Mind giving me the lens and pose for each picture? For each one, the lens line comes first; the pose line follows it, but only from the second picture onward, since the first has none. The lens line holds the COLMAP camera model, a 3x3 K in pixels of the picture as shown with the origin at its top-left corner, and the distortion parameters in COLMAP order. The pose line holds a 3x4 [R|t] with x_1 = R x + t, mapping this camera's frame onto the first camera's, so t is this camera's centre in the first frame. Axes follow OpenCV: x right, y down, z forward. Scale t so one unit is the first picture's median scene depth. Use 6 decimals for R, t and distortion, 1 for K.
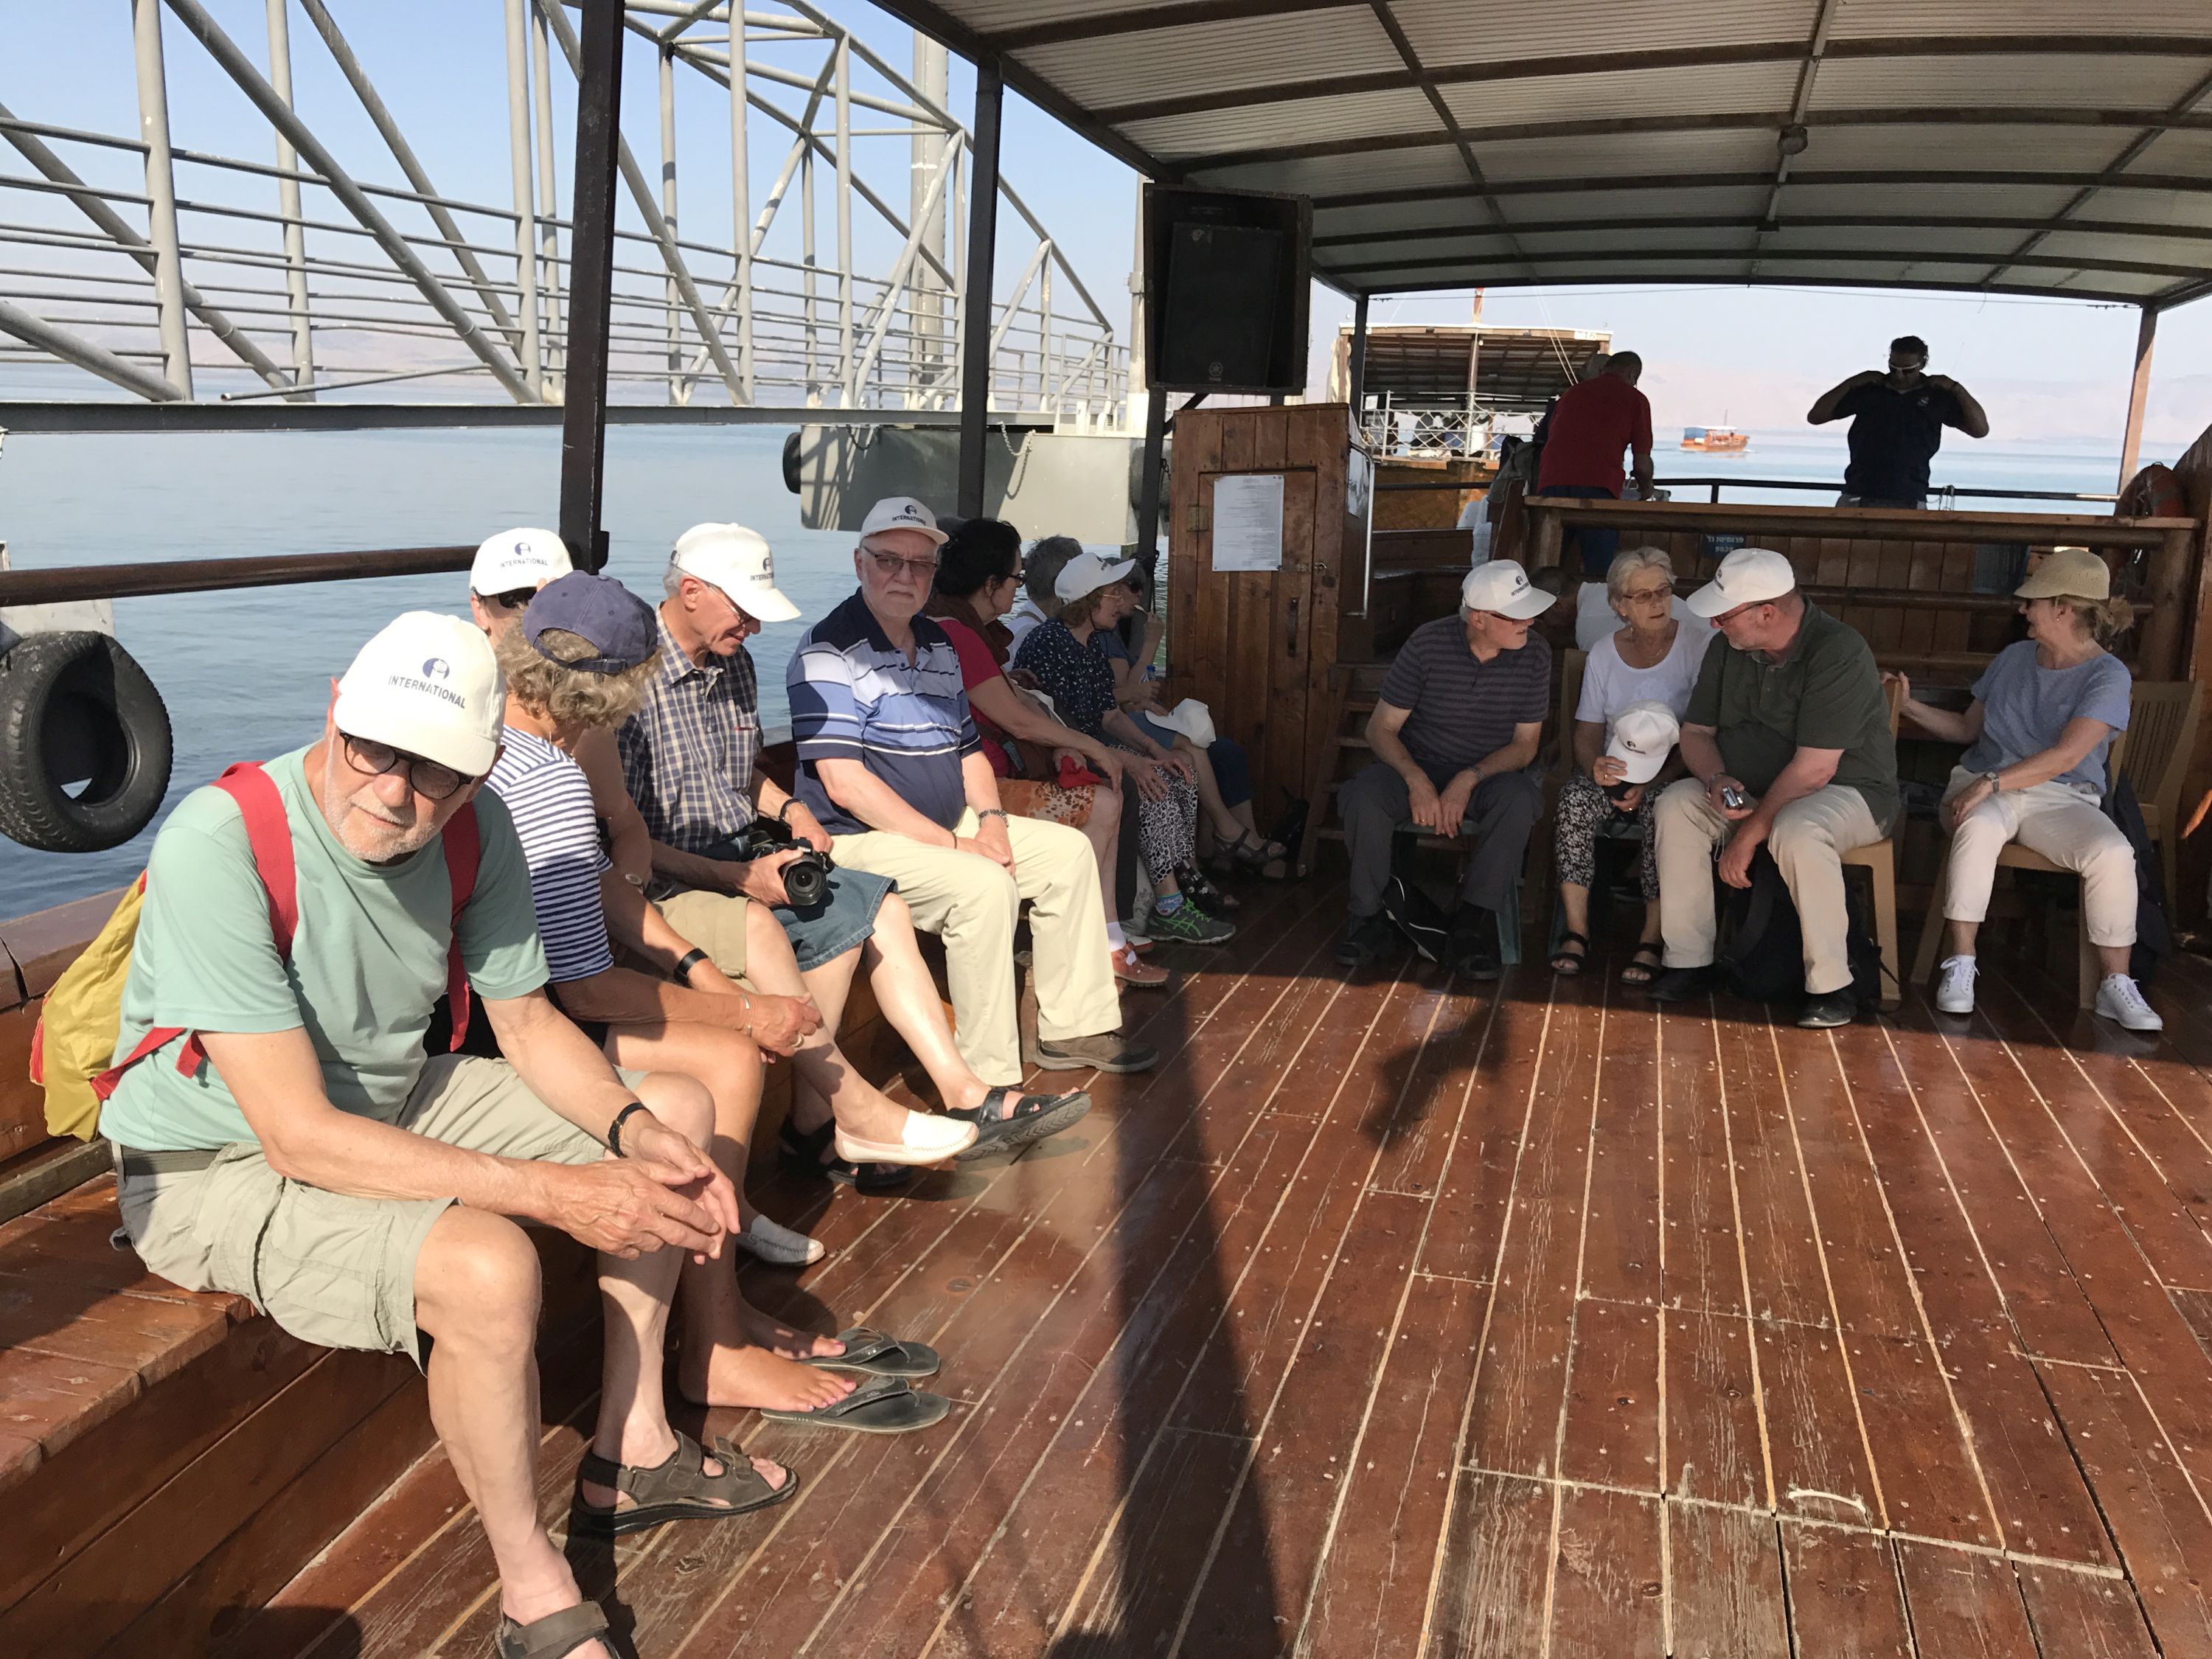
lens RADIAL K [[1856.4, 0, 1087.2], [0, 1856.4, 820.3], [0, 0, 1]] dist [0.032402, -0.028660]
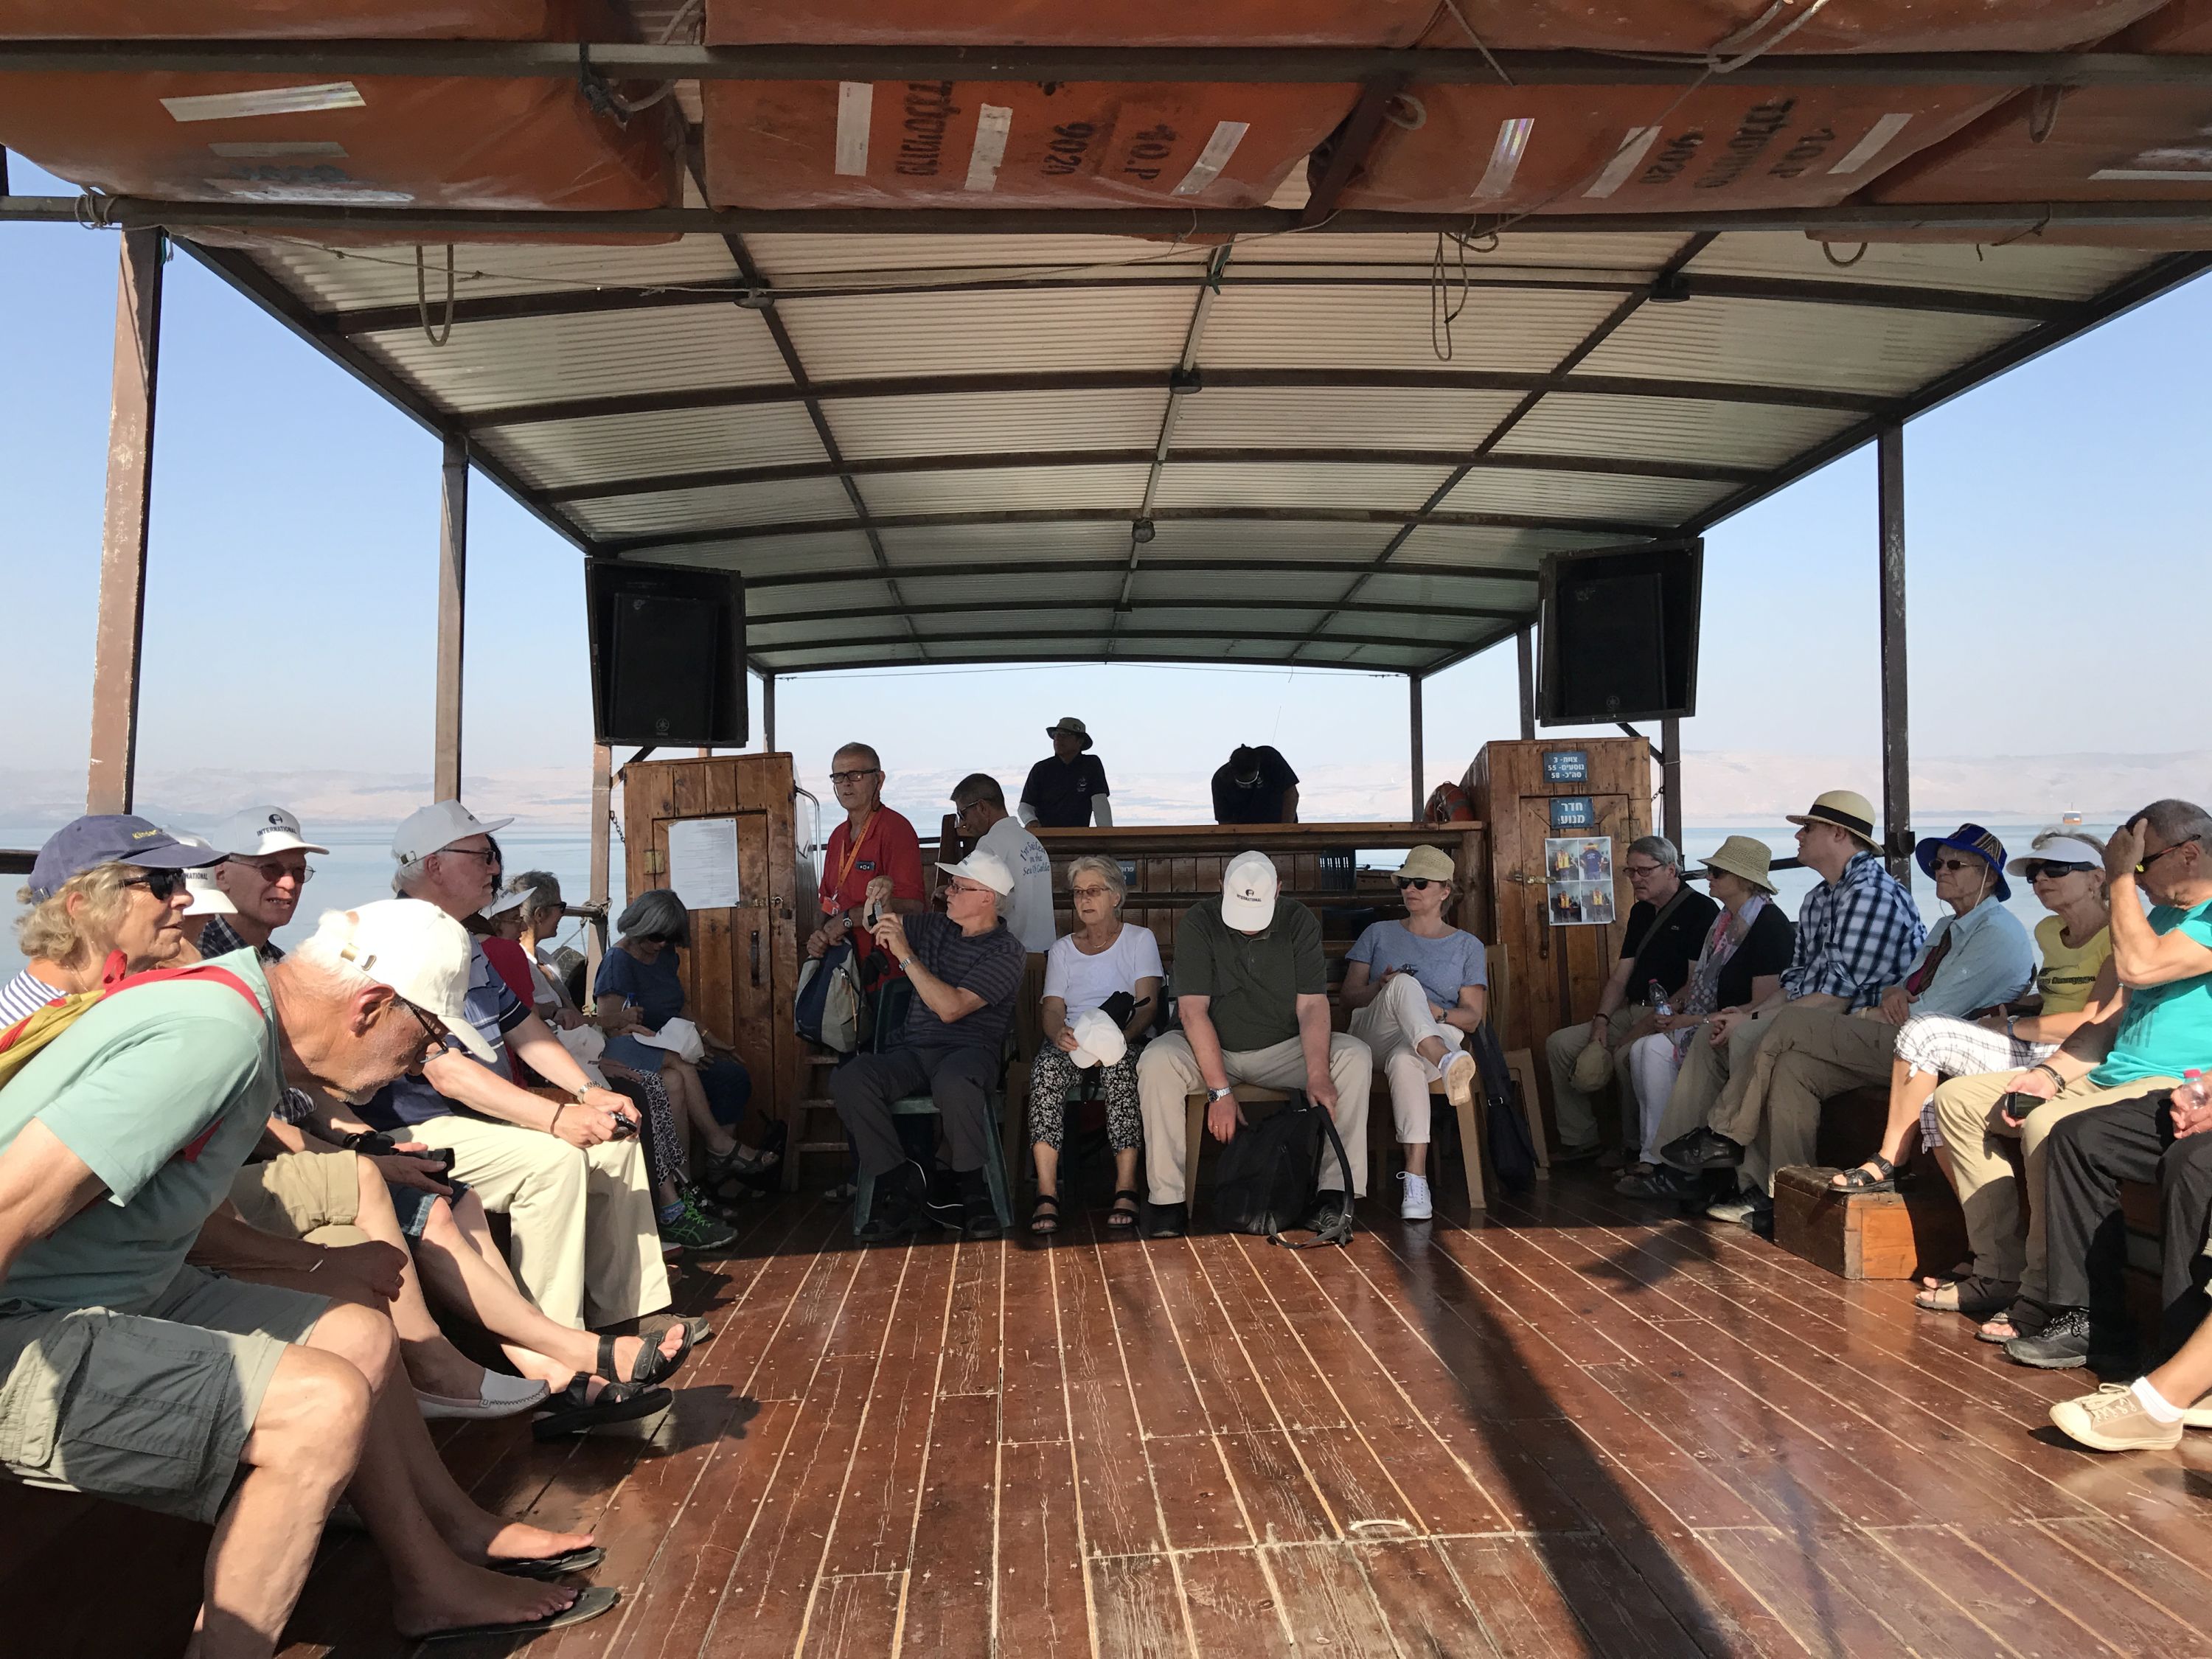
lens RADIAL K [[1856.4, 0, 1093.1], [0, 1856.4, 813.6], [0, 0, 1]] dist [0.032402, -0.028660]
pose [[0.943846, -0.037592, 0.328239, -0.088123], [0.106518, 0.975078, -0.194619, 0.071435], [-0.312742, 0.218654, 0.924328, -0.088565]]
